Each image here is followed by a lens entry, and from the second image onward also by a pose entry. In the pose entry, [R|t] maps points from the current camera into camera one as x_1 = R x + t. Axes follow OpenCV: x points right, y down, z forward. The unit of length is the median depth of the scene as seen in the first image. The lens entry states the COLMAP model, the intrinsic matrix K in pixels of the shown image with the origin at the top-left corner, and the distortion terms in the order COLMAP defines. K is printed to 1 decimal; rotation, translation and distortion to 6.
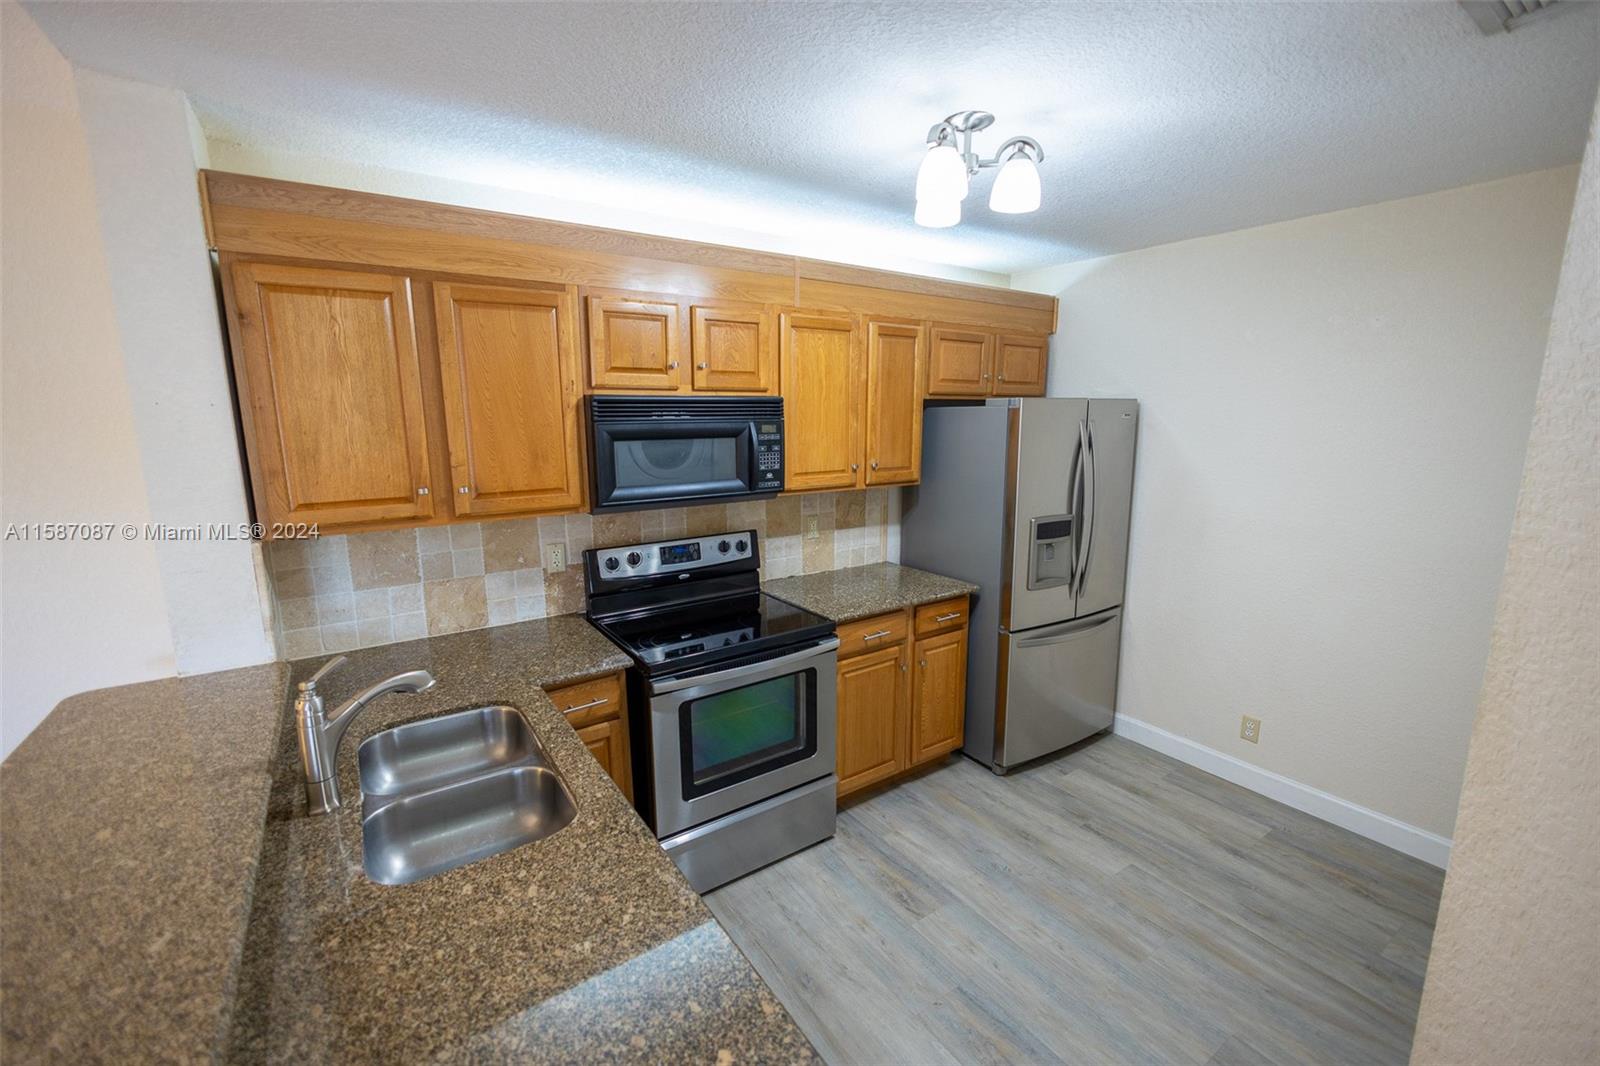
lens RADIAL K [[675.9, 0, 804.2], [0, 675.9, 532.5], [0, 0, 1]] dist [-0.004455, 0.001469]
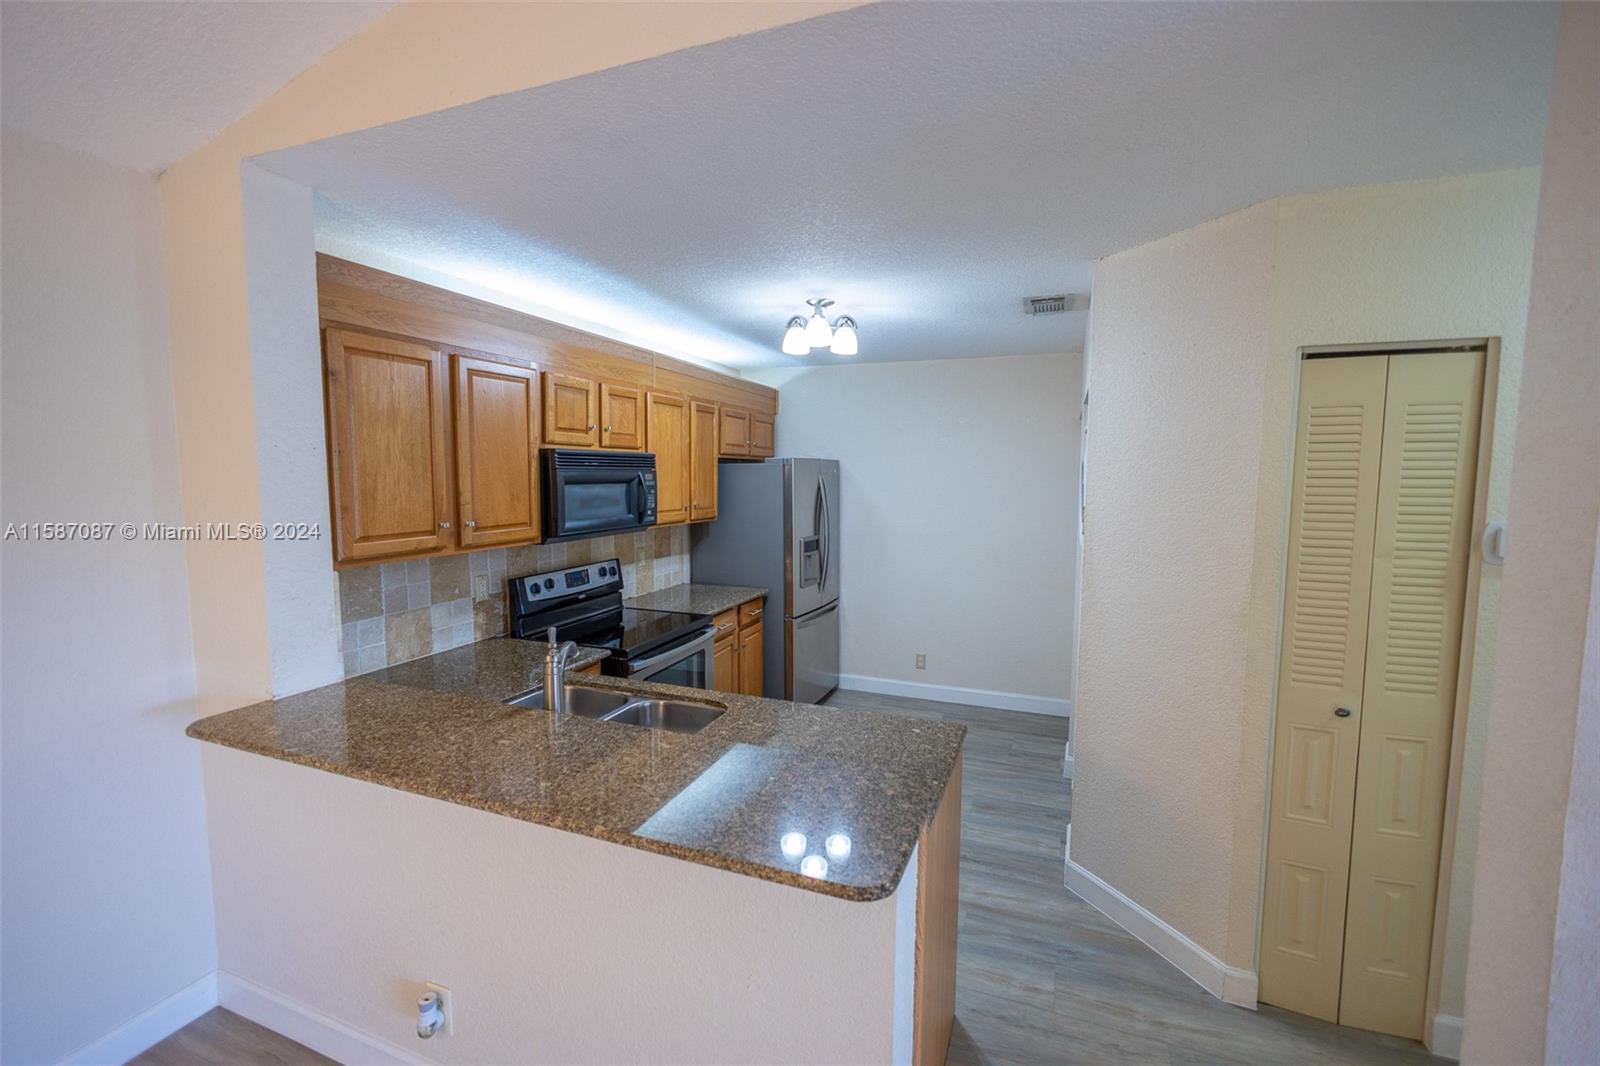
lens RADIAL K [[675.9, 0, 804.2], [0, 675.9, 533.4], [0, 0, 1]] dist [-0.004455, 0.001469]
pose [[0.823197, -0.044543, 0.566006, -0.575020], [0.095043, 0.993661, -0.060033, 0.067344], [-0.559744, 0.103214, 0.822213, -0.258465]]
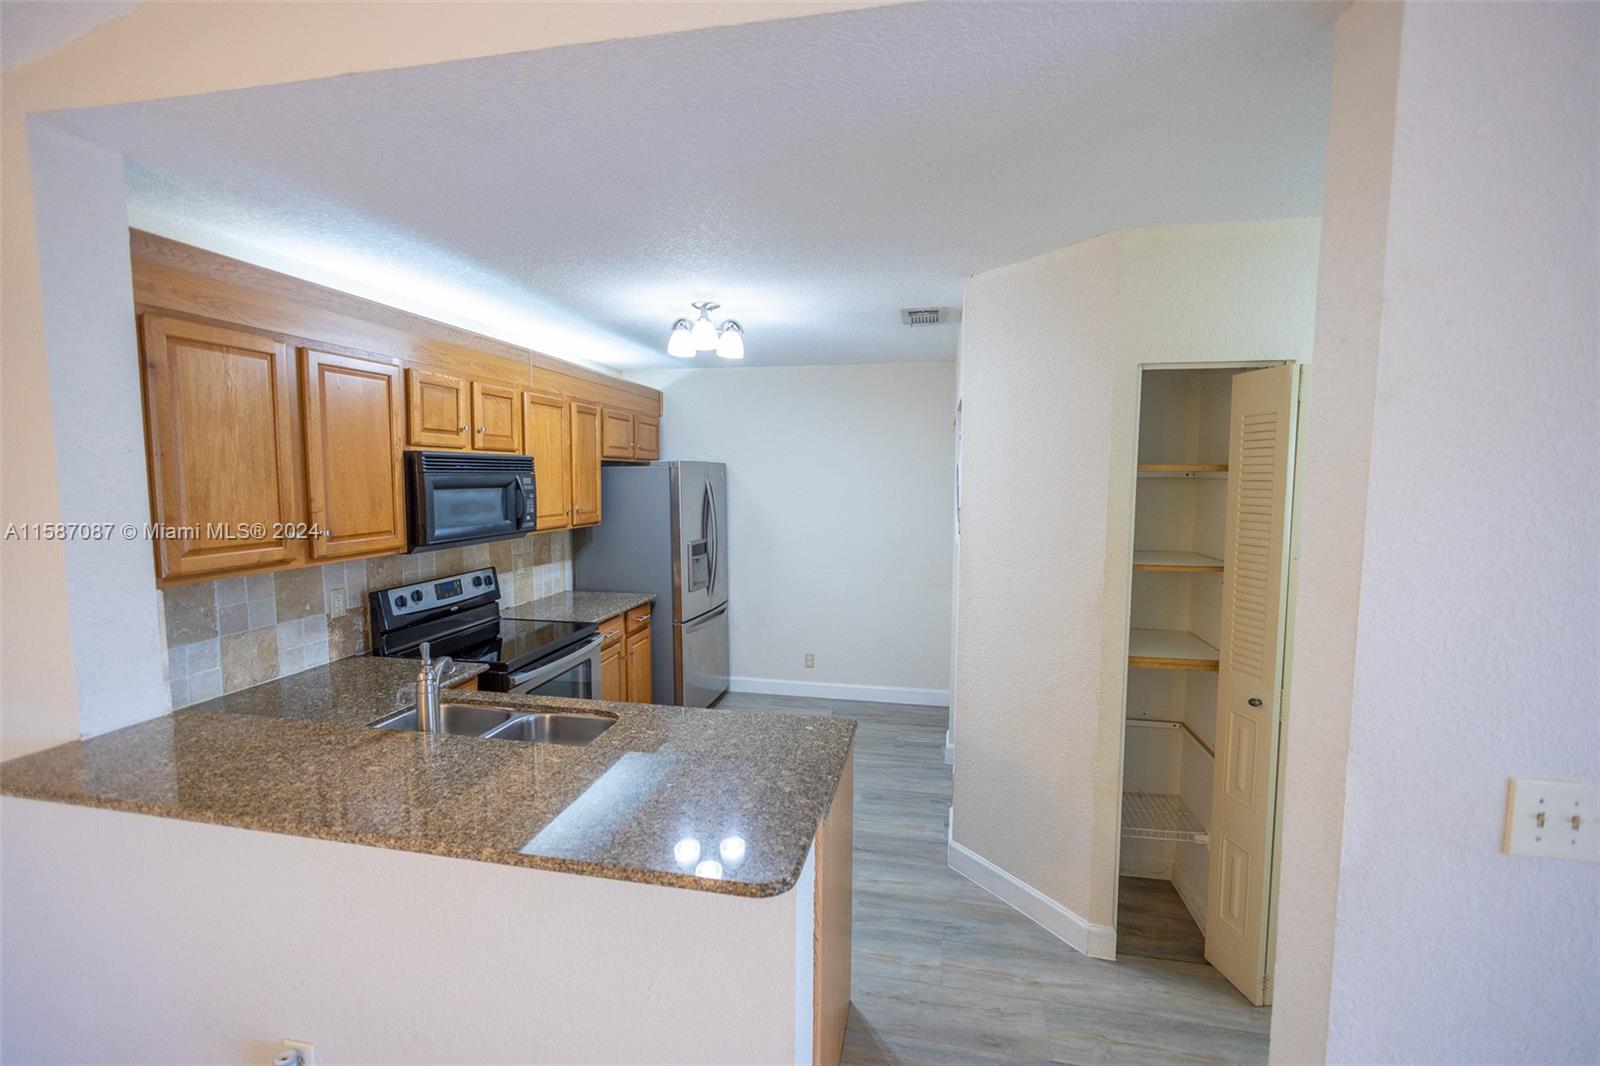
lens RADIAL K [[675.9, 0, 804.4], [0, 675.9, 533.2], [0, 0, 1]] dist [-0.004455, 0.001469]
pose [[0.715227, -0.054934, 0.696730, -0.586736], [0.119869, 0.991776, -0.044854, 0.065197], [-0.688537, 0.115597, 0.715929, -0.262121]]
